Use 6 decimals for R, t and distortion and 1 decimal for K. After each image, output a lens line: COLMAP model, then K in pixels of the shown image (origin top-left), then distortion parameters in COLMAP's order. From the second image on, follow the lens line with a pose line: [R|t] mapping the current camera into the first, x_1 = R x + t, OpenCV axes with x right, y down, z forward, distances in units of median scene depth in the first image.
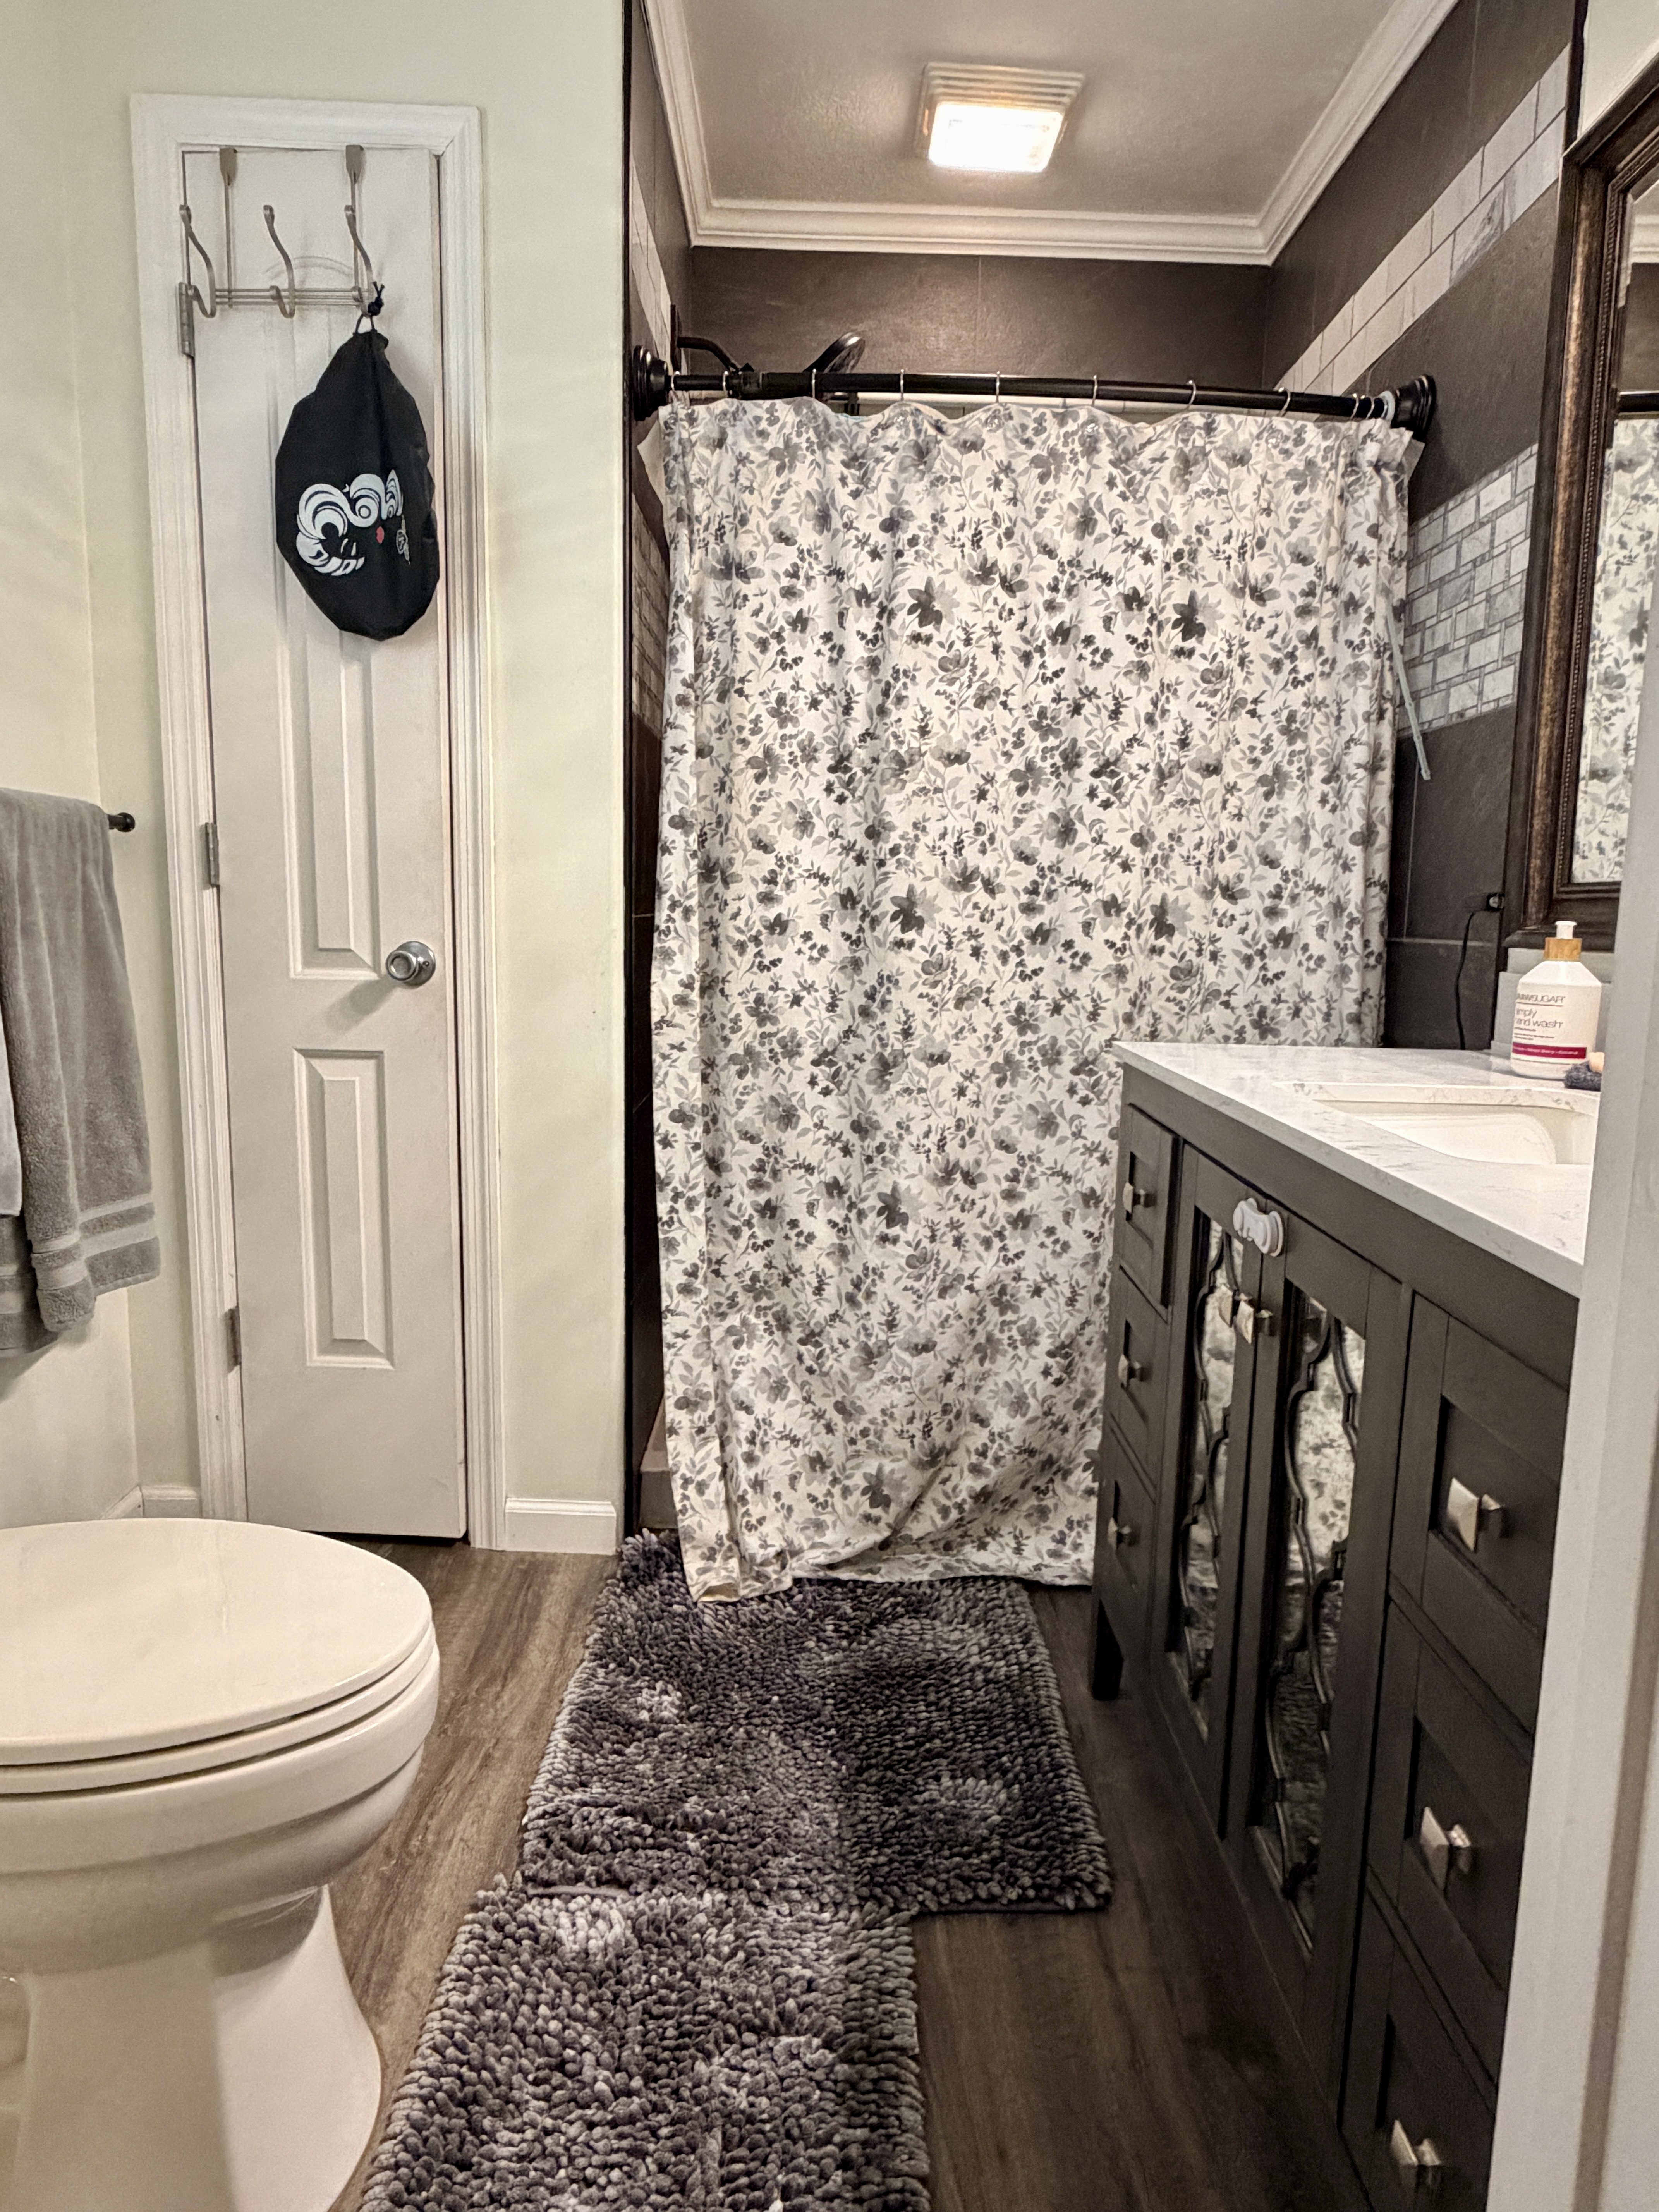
lens RADIAL K [[1374.5, 0, 825.6], [0, 1374.5, 1076.2], [0, 0, 1]] dist [-0.006313, 0.000473]
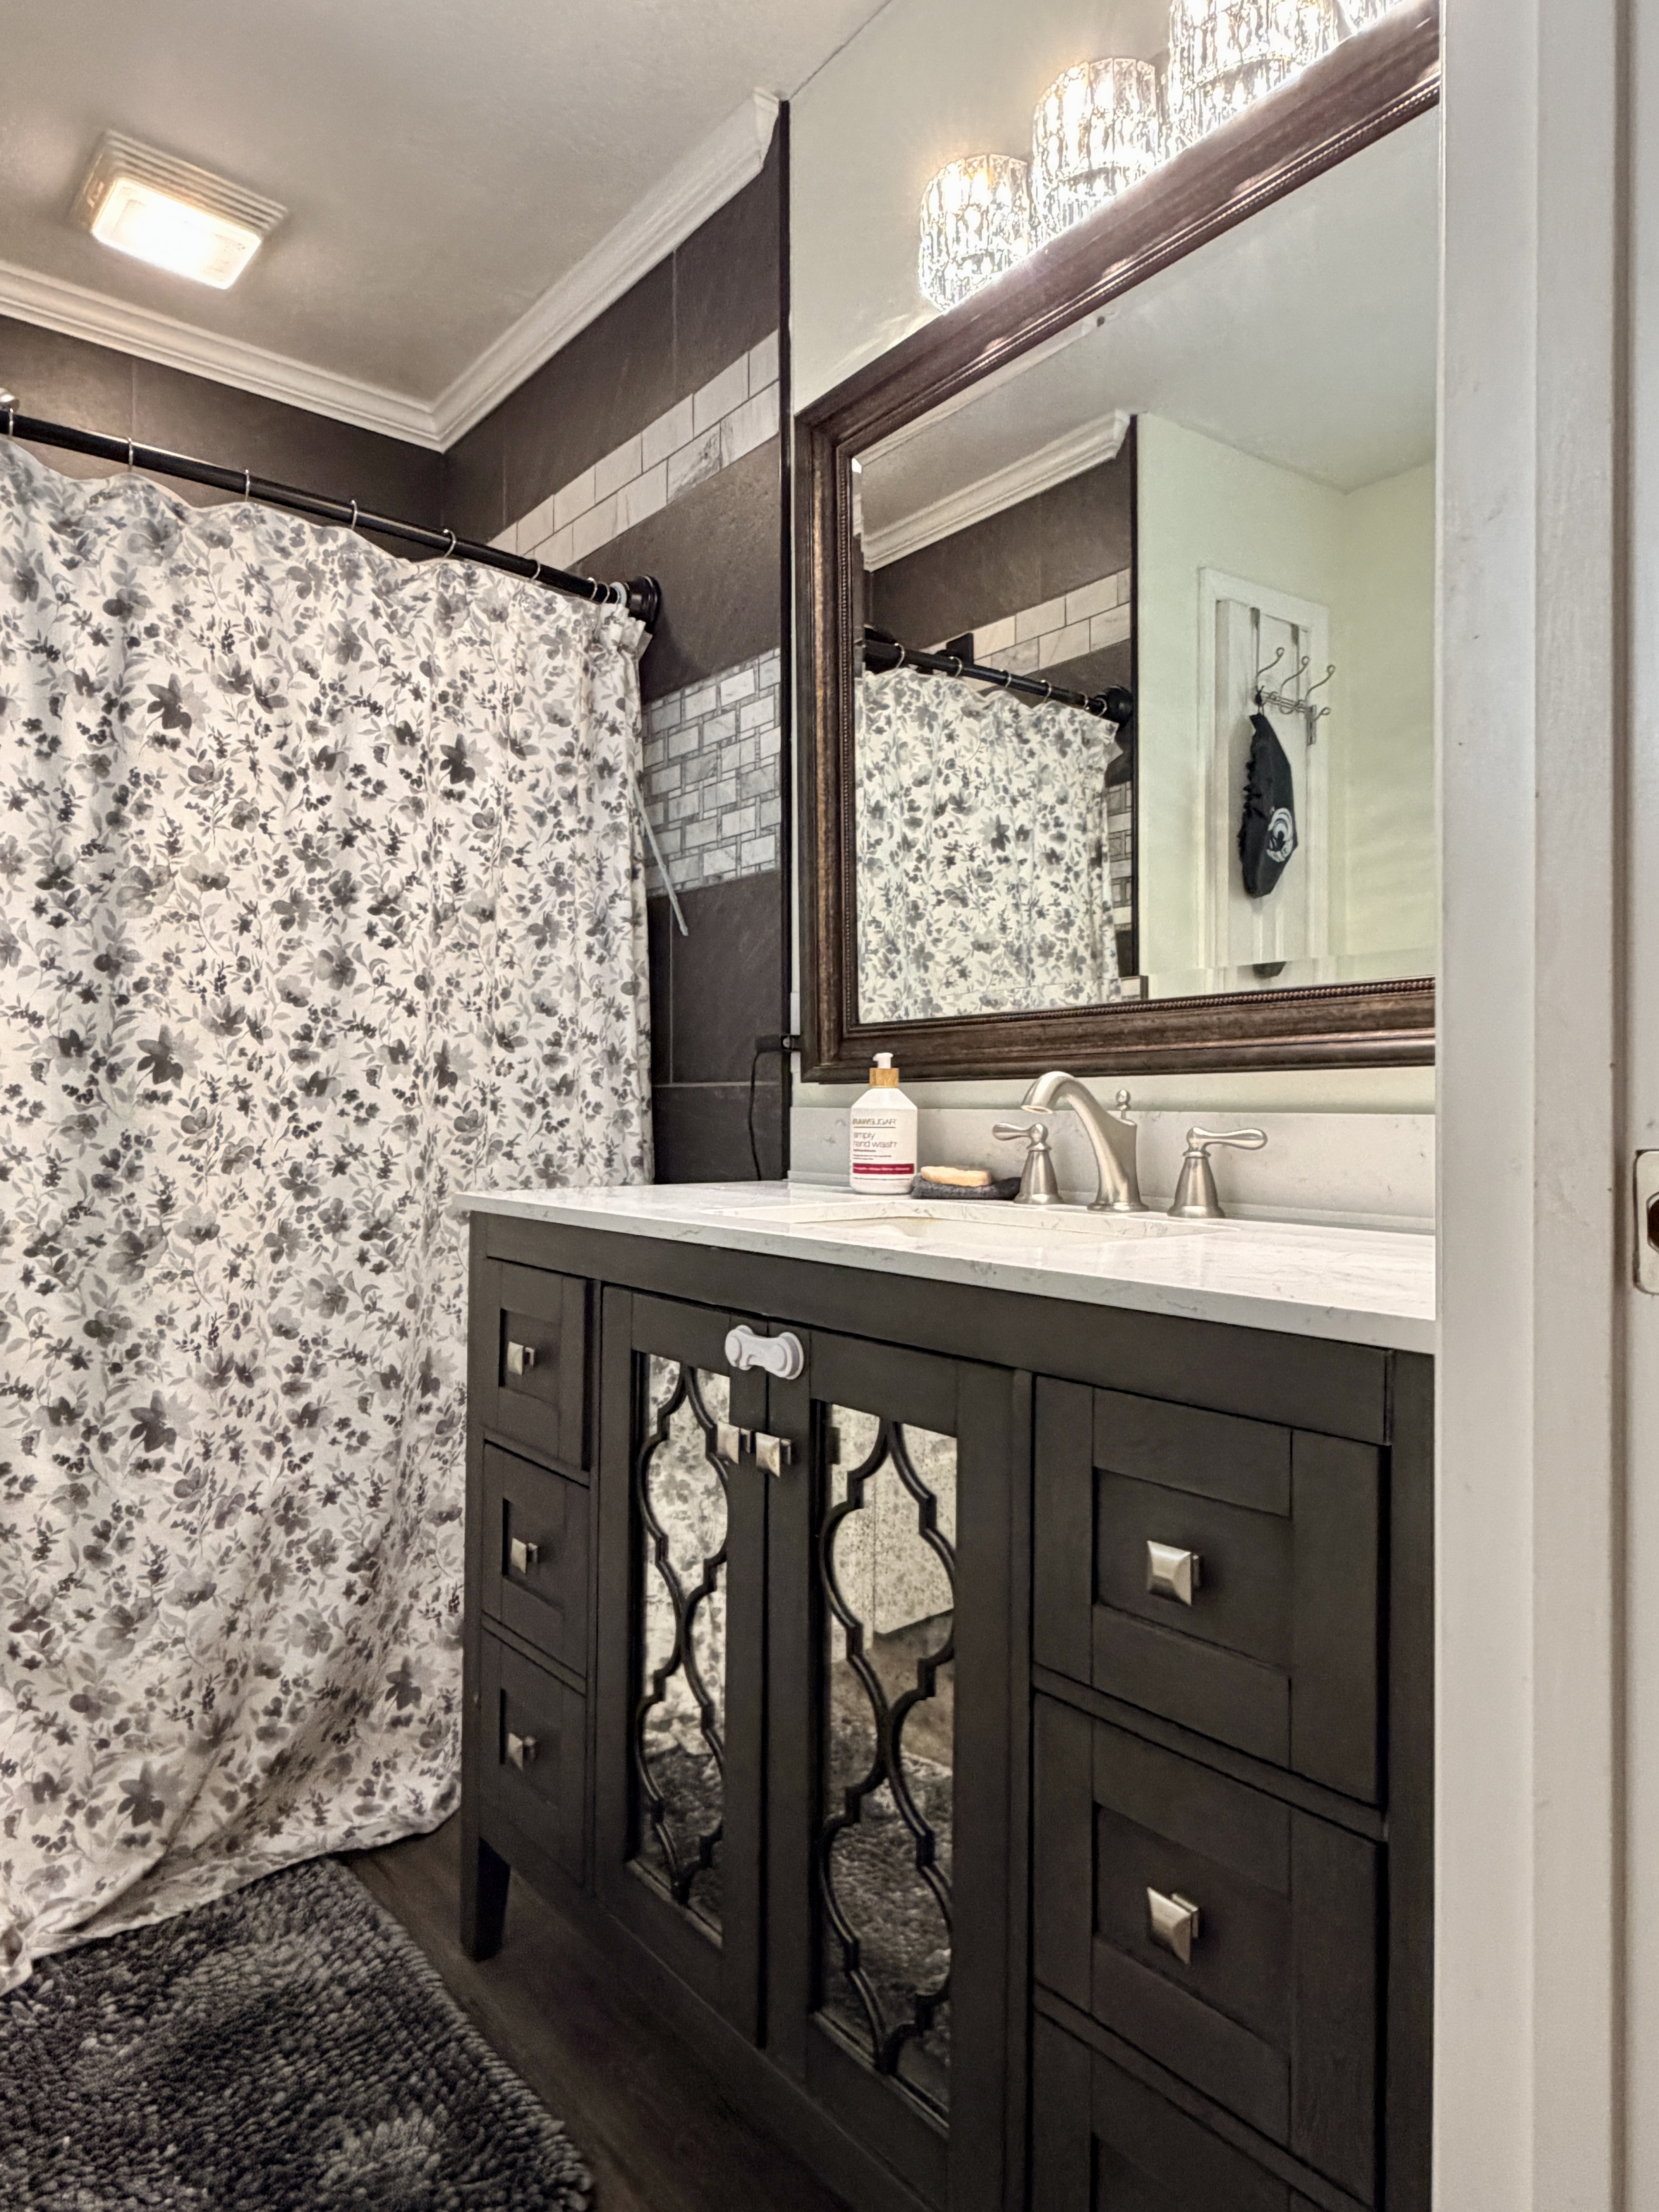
lens RADIAL K [[1374.5, 0, 825.6], [0, 1374.5, 1076.2], [0, 0, 1]] dist [-0.006313, 0.000473]
pose [[0.783397, -0.007884, 0.621472, -0.138707], [0.089965, 0.990827, -0.100835, 0.010366], [-0.614976, 0.134904, 0.776920, 0.110373]]
